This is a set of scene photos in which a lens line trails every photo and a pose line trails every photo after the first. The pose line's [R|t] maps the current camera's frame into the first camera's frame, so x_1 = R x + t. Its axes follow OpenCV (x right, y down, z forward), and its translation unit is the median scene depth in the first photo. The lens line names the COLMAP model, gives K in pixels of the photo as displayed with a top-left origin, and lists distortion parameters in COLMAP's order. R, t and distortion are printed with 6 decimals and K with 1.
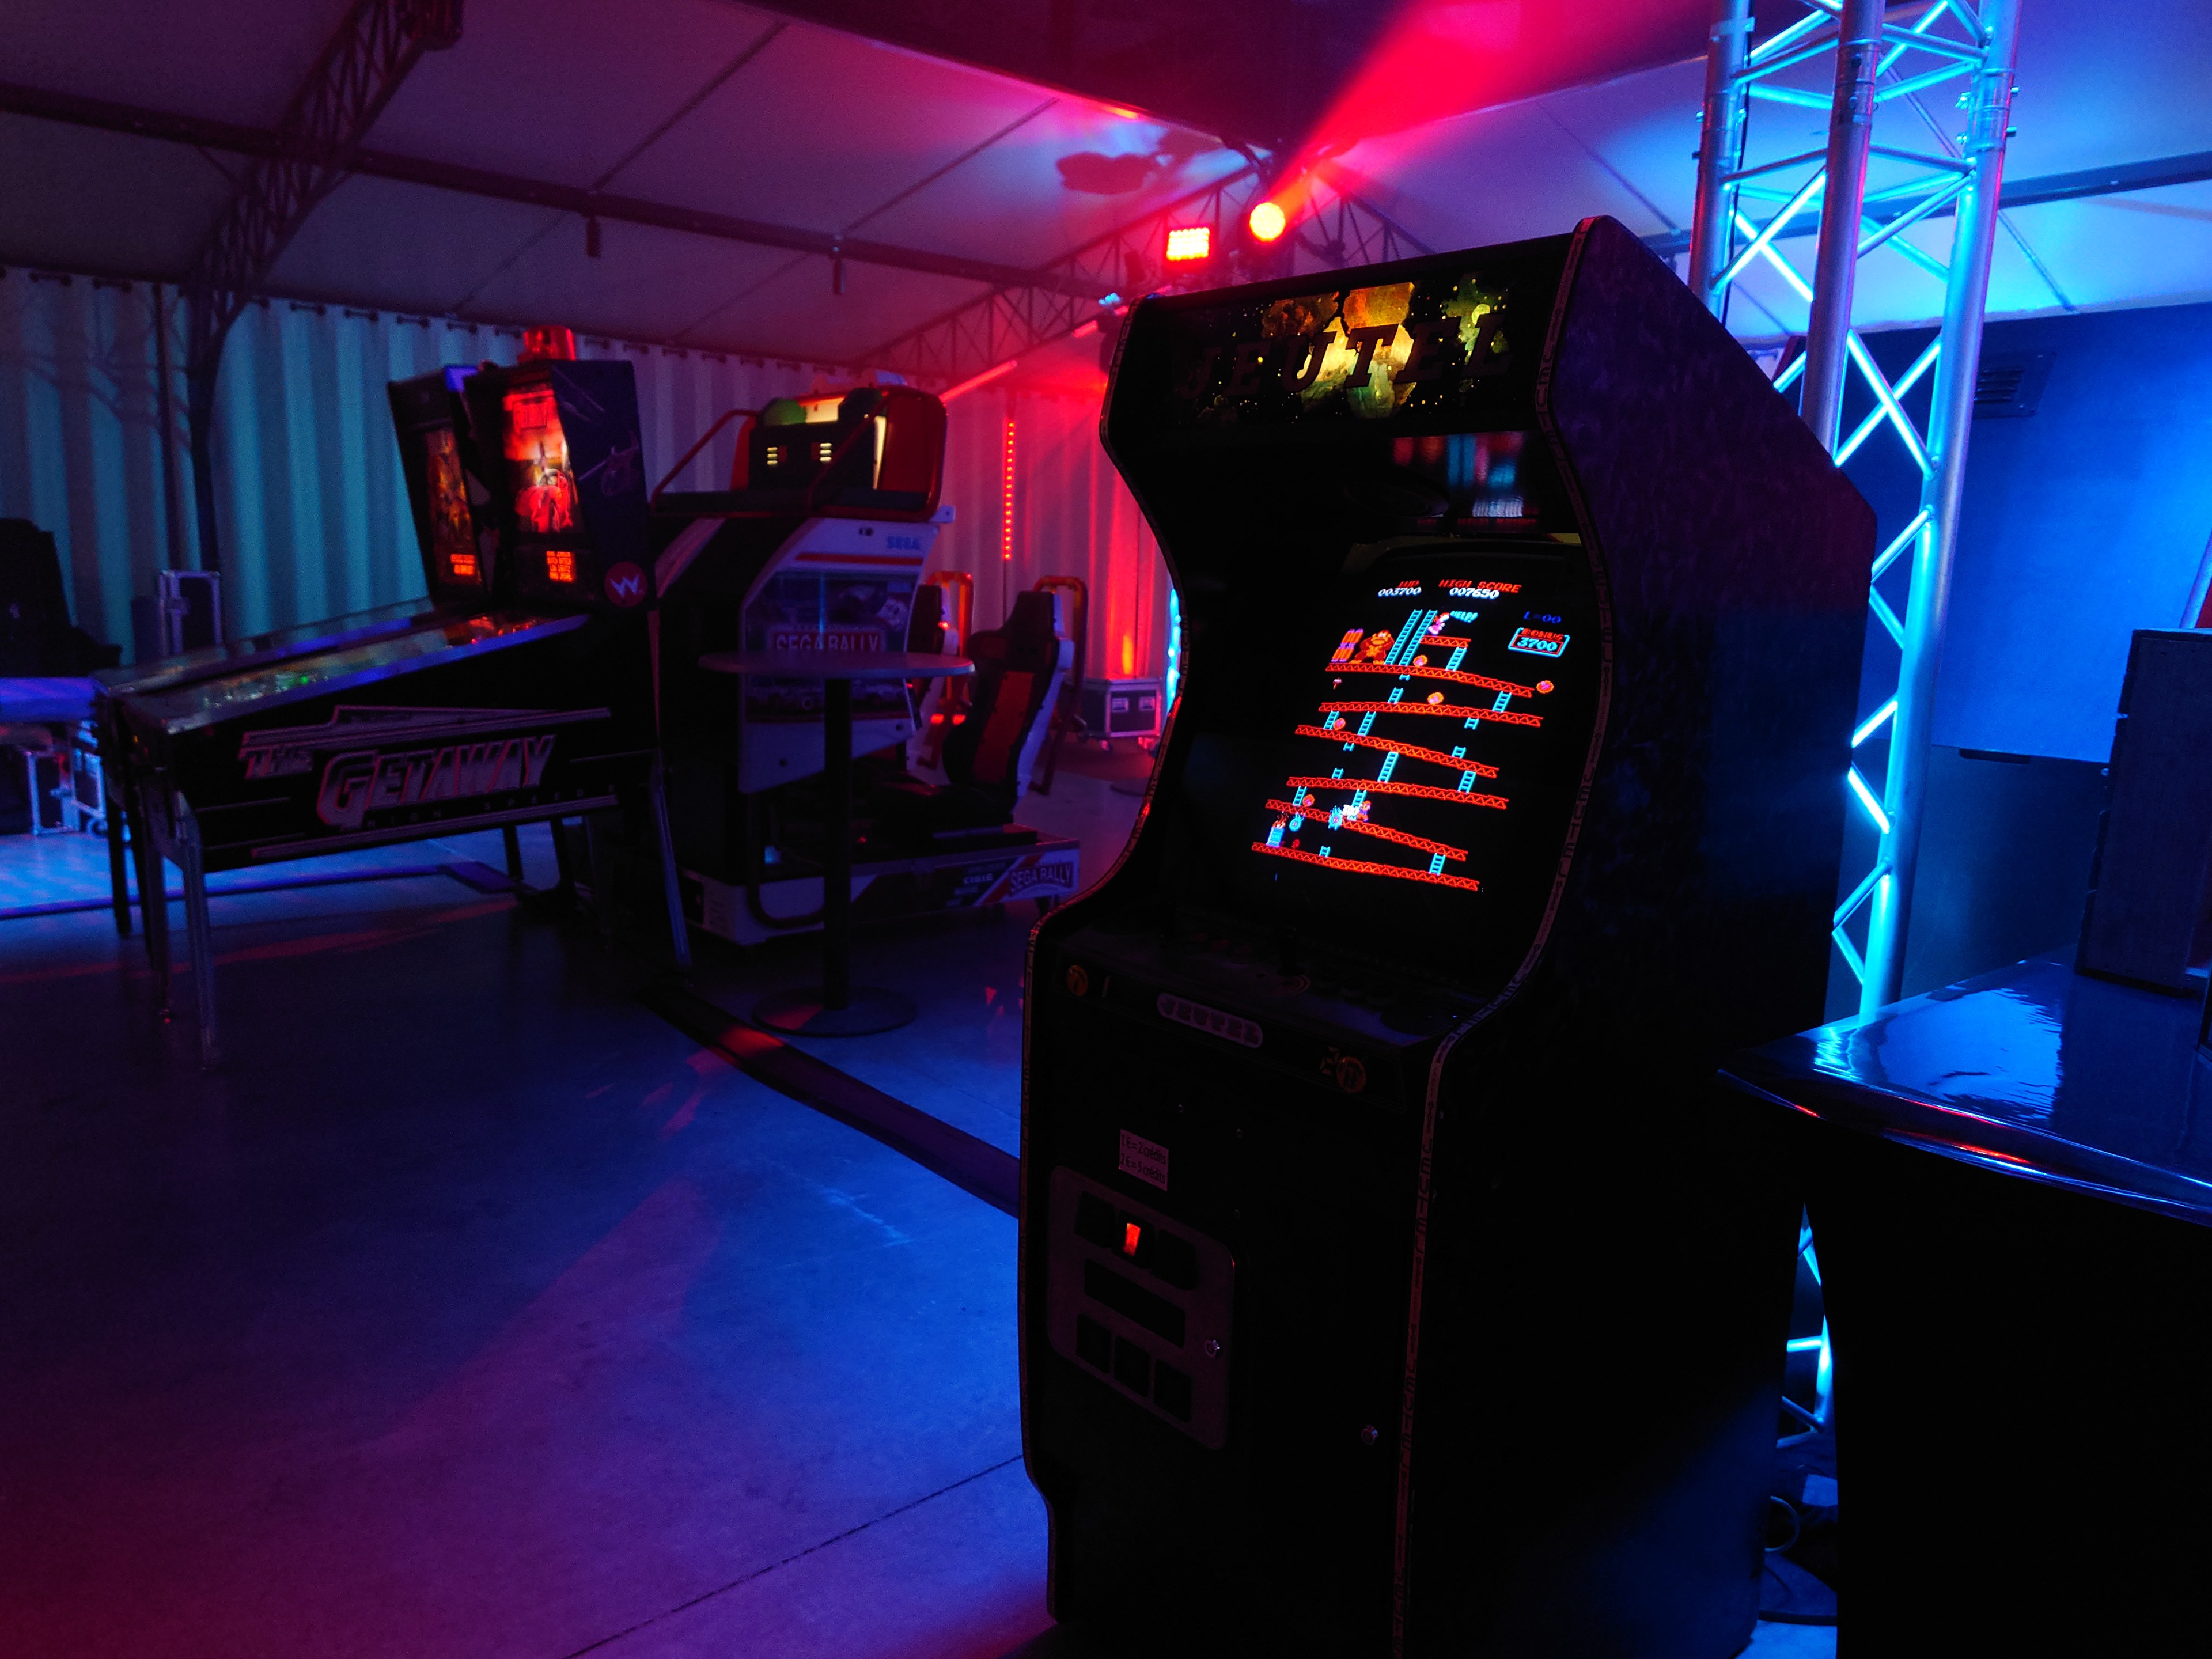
lens RADIAL K [[1517.8, 0, 1116.7], [0, 1517.8, 823.9], [0, 0, 1]] dist [-0.007234, 0.007442]
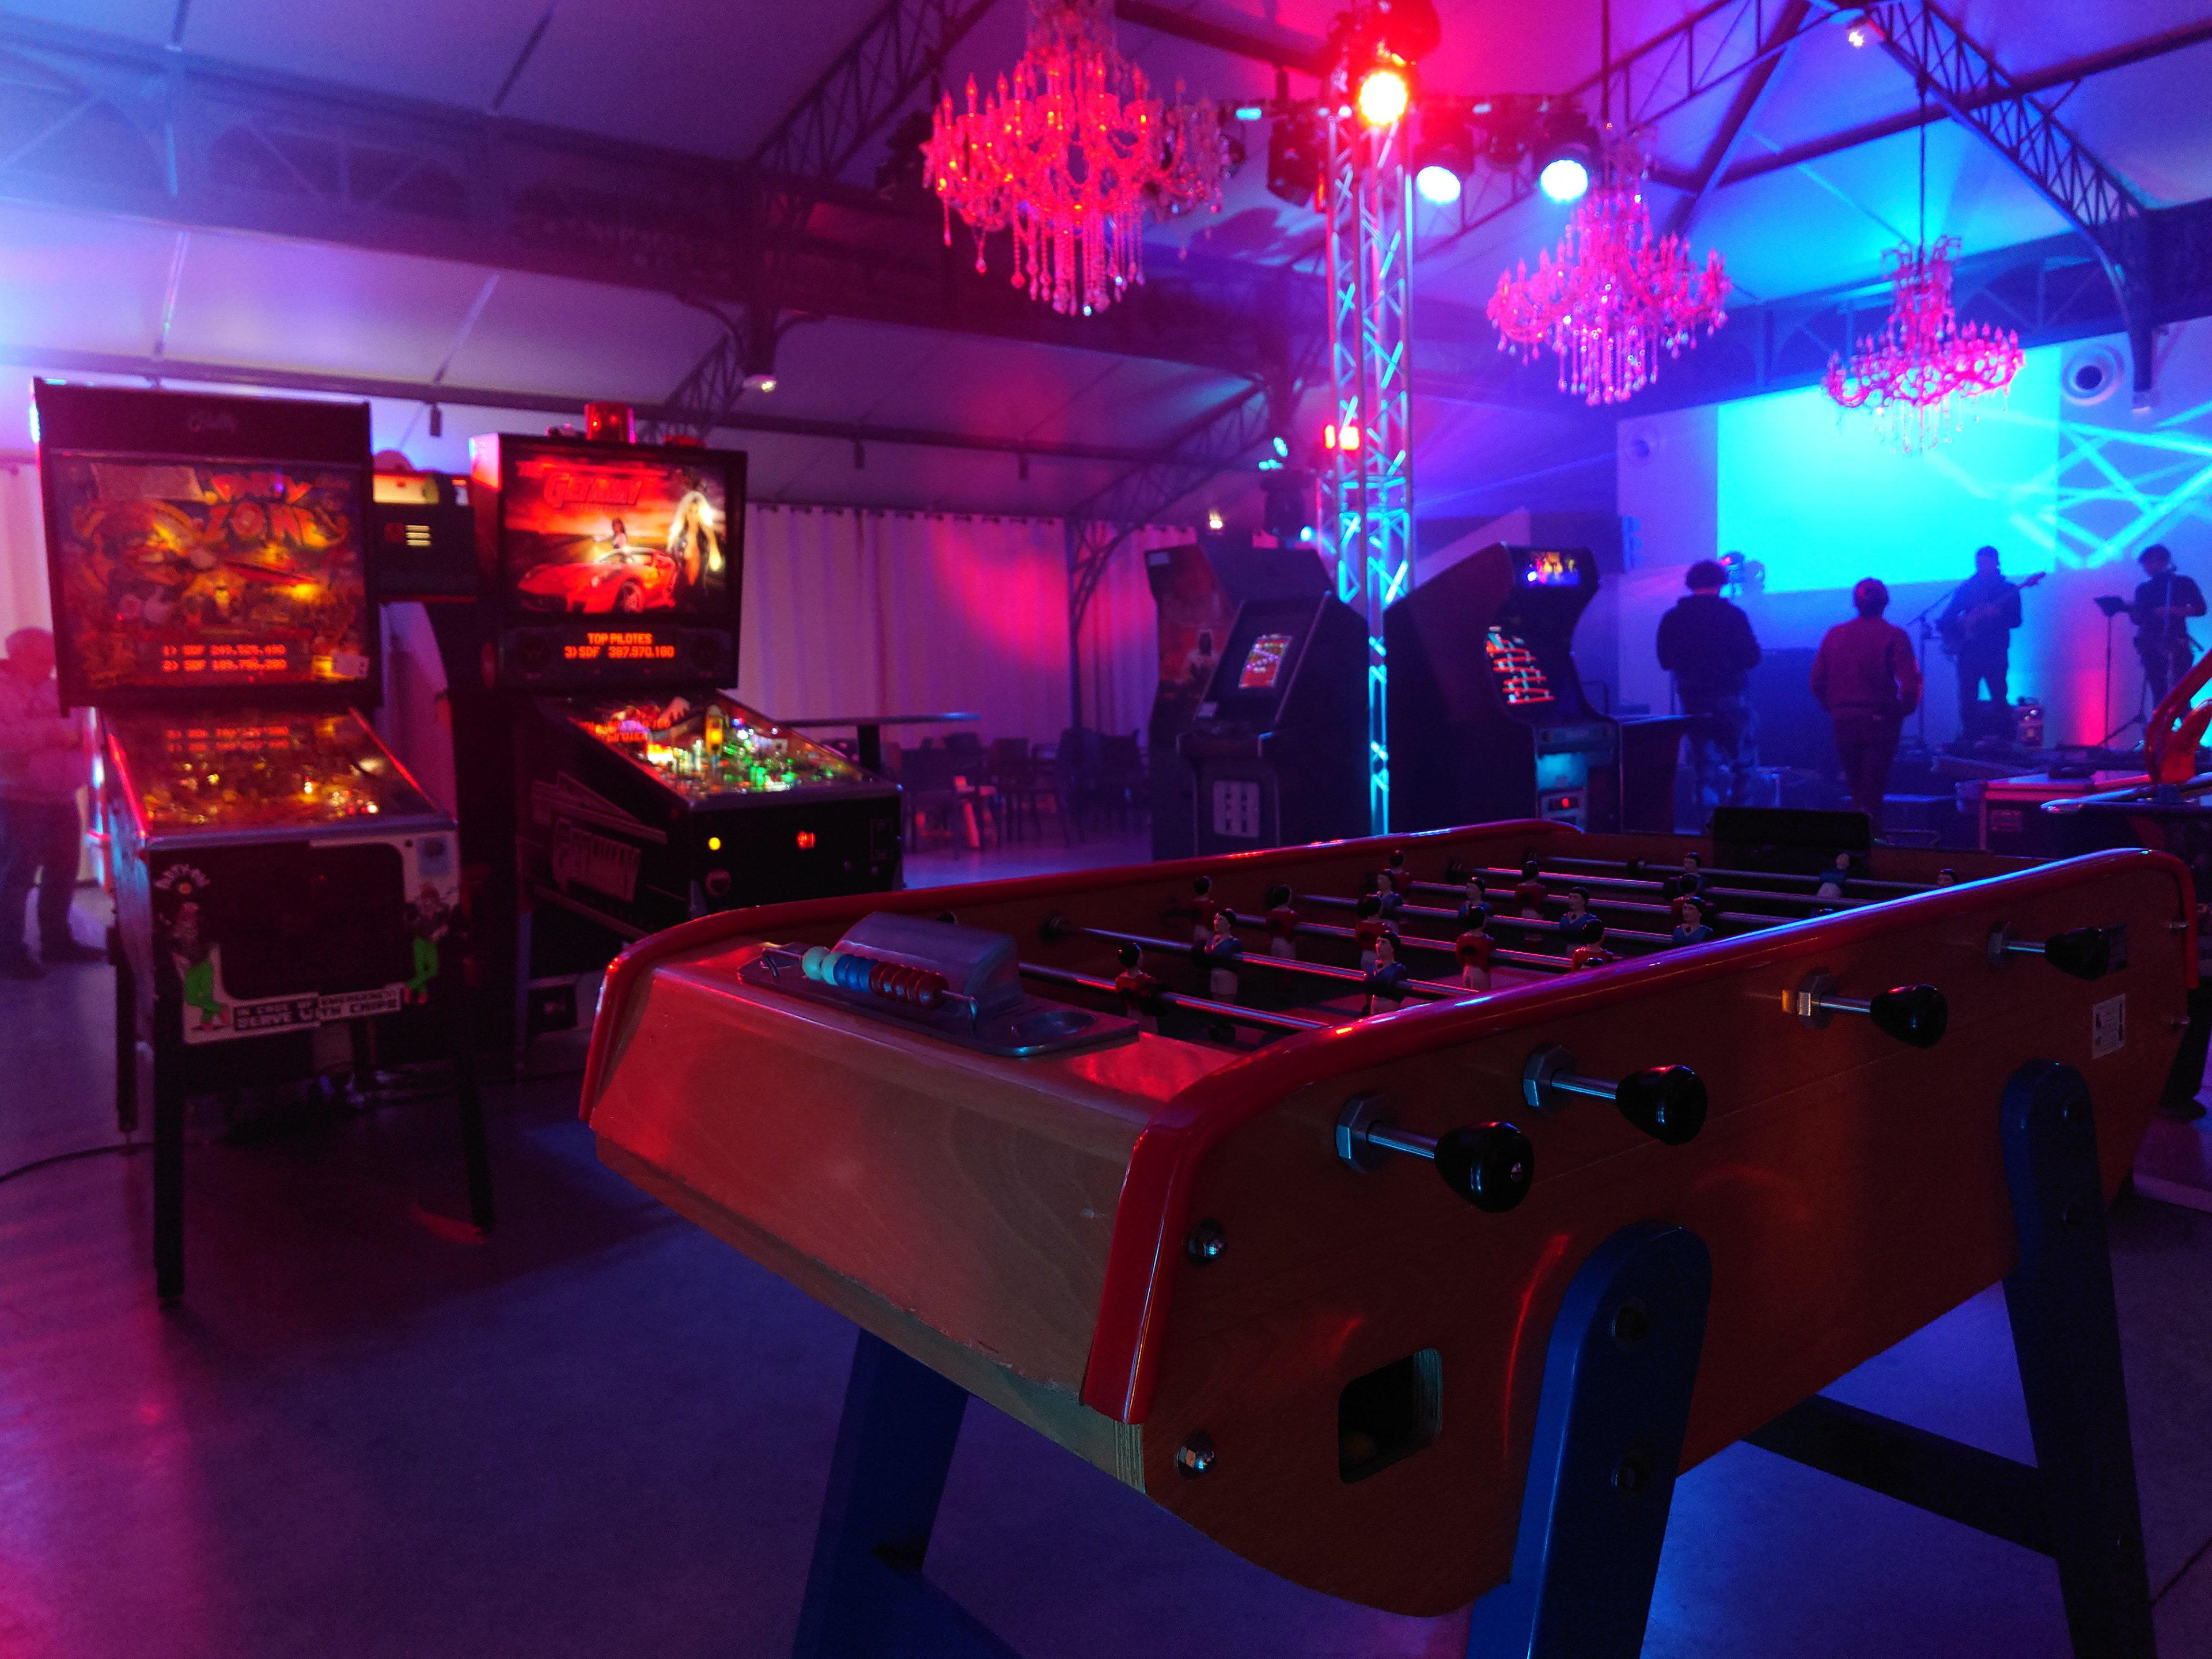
lens RADIAL K [[1517.8, 0, 1120.4], [0, 1517.8, 808.7], [0, 0, 1]] dist [-0.007234, 0.007442]
pose [[0.051312, -0.107317, 0.992900, -1.270163], [0.201780, 0.974819, 0.094935, -0.094481], [-0.978086, 0.195476, 0.071675, 0.620964]]
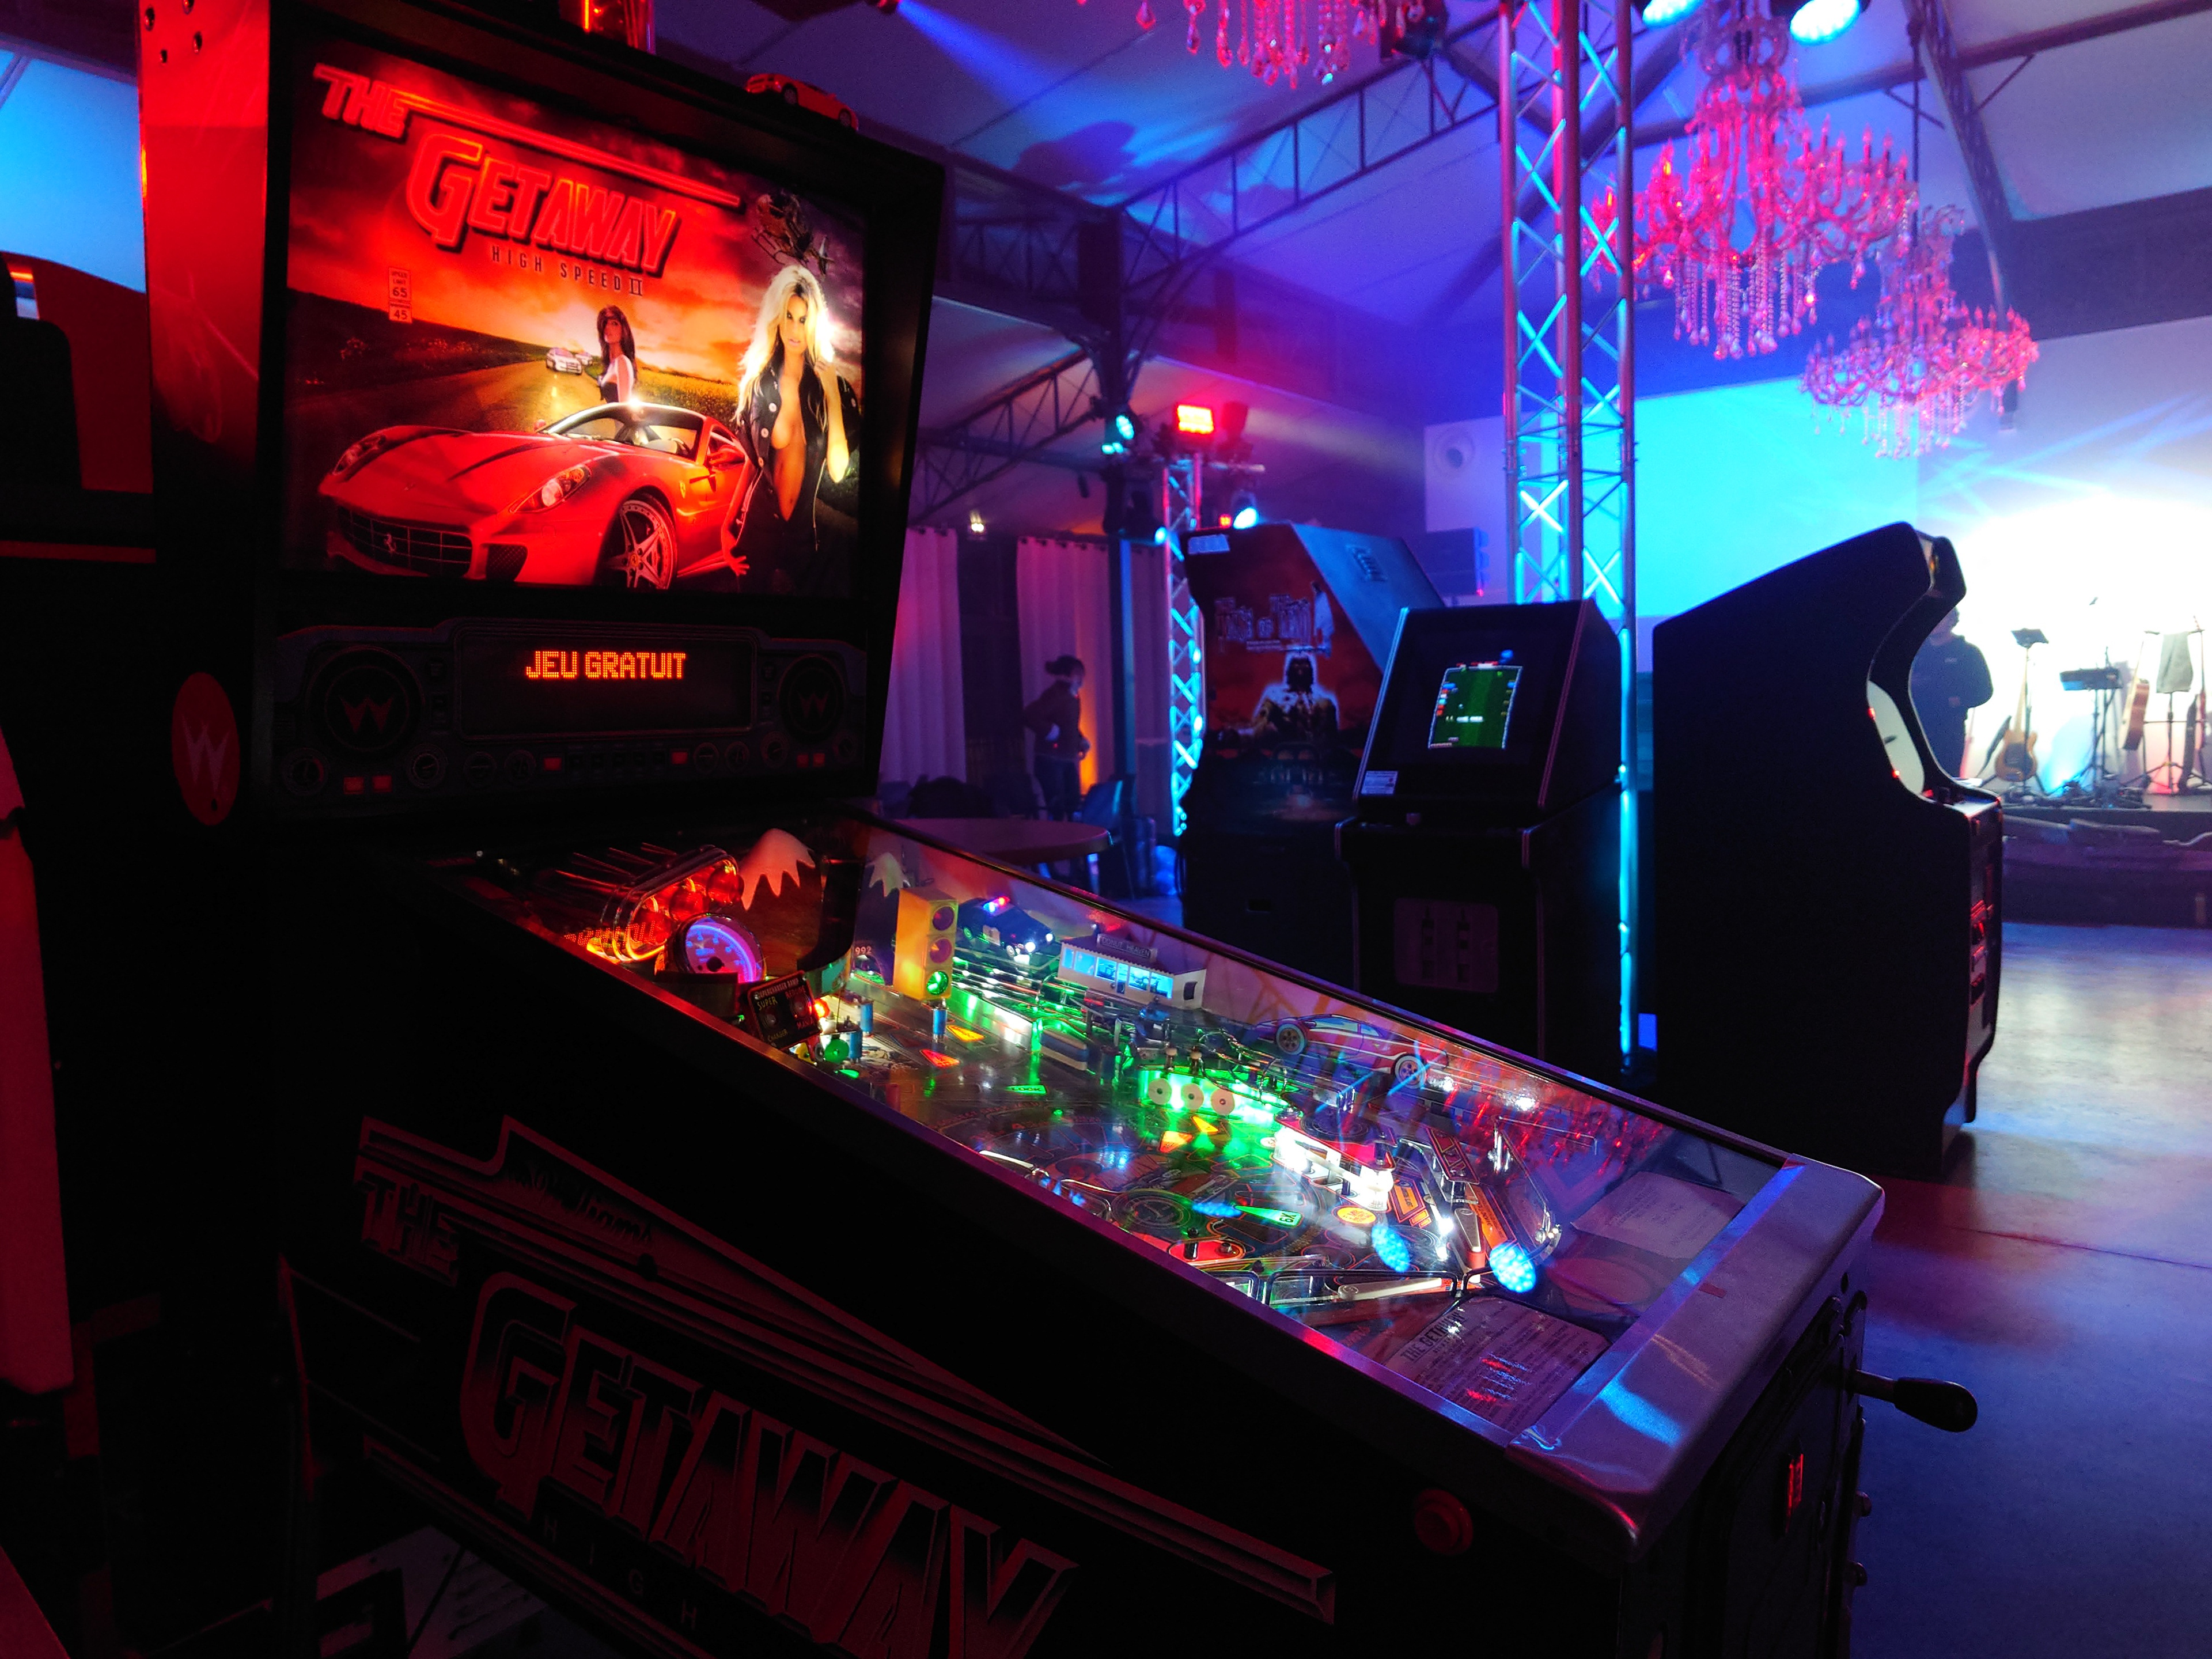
lens RADIAL K [[1517.8, 0, 1124.3], [0, 1517.8, 811.2], [0, 0, 1]] dist [-0.007234, 0.007442]
pose [[-0.209704, -0.092807, 0.973350, -0.690347], [0.189562, 0.972738, 0.133589, -0.161355], [-0.959213, 0.212525, -0.186394, 0.928109]]
